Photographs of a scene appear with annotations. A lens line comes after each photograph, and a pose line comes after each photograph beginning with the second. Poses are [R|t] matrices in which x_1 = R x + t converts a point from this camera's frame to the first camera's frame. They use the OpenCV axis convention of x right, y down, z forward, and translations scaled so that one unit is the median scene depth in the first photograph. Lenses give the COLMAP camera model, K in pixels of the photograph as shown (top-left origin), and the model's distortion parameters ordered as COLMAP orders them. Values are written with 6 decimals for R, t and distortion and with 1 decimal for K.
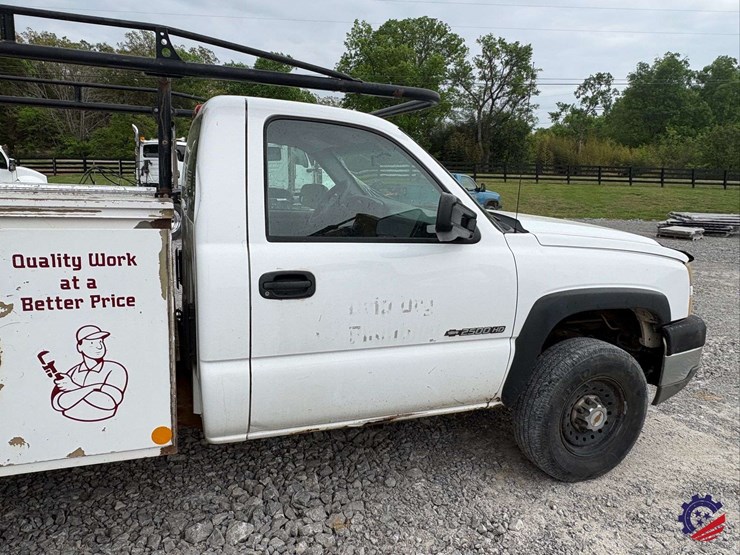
lens RADIAL K [[542.6, 0, 368.2], [0, 542.6, 279.1], [0, 0, 1]] dist [-0.003673, 0.007903]
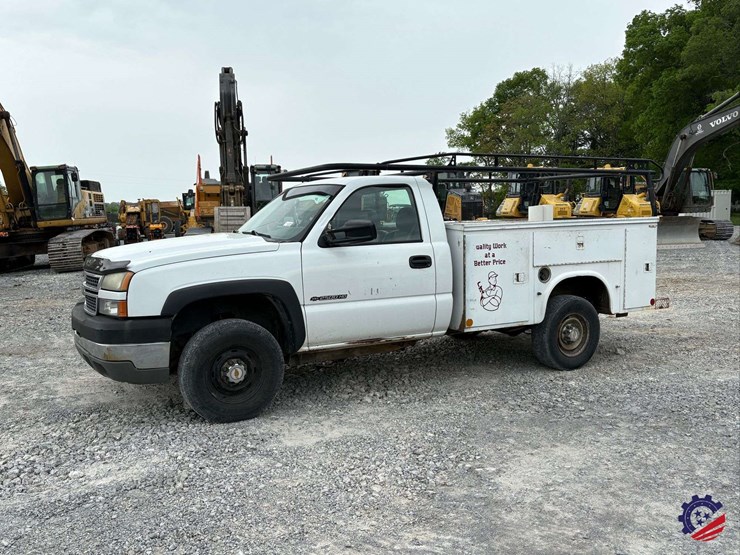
lens RADIAL K [[637.9, 0, 369.5], [0, 637.9, 274.2], [0, 0, 1]] dist [0.049322, -0.058841]
pose [[0.989148, -0.064786, 0.131869, -1.041182], [0.076318, 0.993508, -0.084365, 0.216085], [-0.125547, 0.093513, 0.987671, -1.347101]]
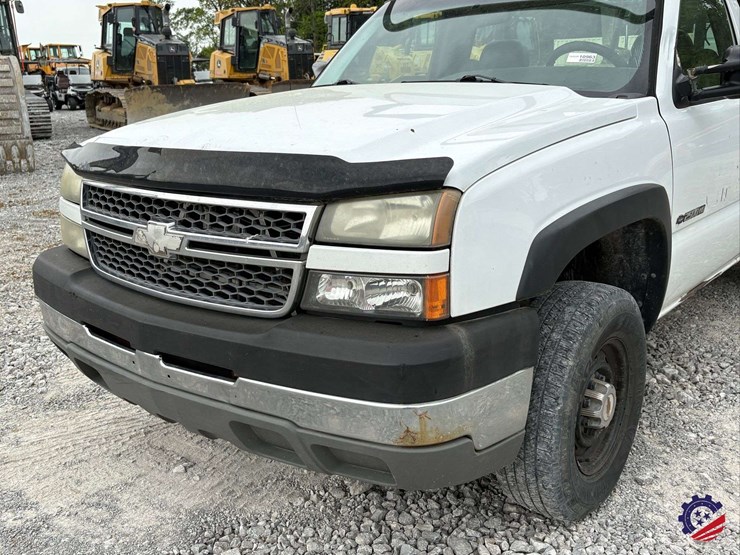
lens RADIAL K [[756.7, 0, 371.5], [0, 756.7, 279.7], [0, 0, 1]] dist [0.021507, 0.000000]
pose [[0.858759, -0.190891, 0.475493, -1.822904], [0.148724, 0.980921, 0.125198, 0.009017], [-0.490320, -0.036797, 0.870765, -0.199579]]
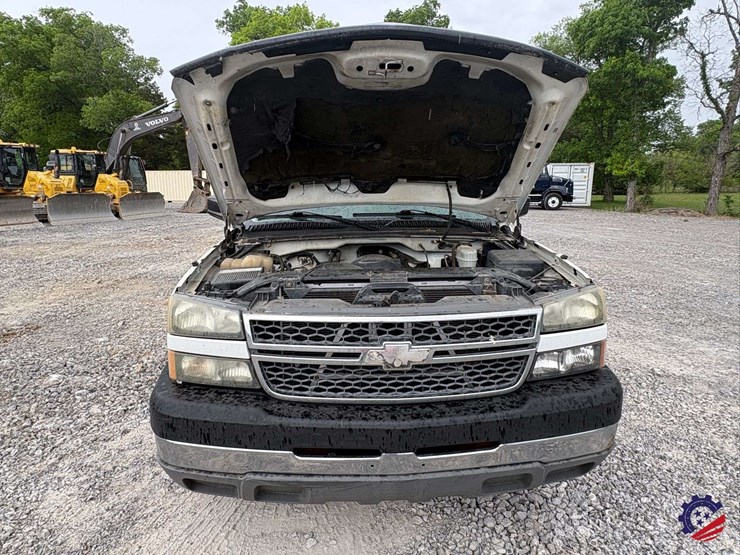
lens RADIAL K [[434.8, 0, 370.3], [0, 434.8, 276.6], [0, 0, 1]] dist [0.002847, -0.001514]
pose [[0.295692, -0.230717, 0.927004, -2.127081], [0.187403, 0.965551, 0.180533, -0.170195], [-0.936721, 0.120341, 0.328742, 0.455118]]
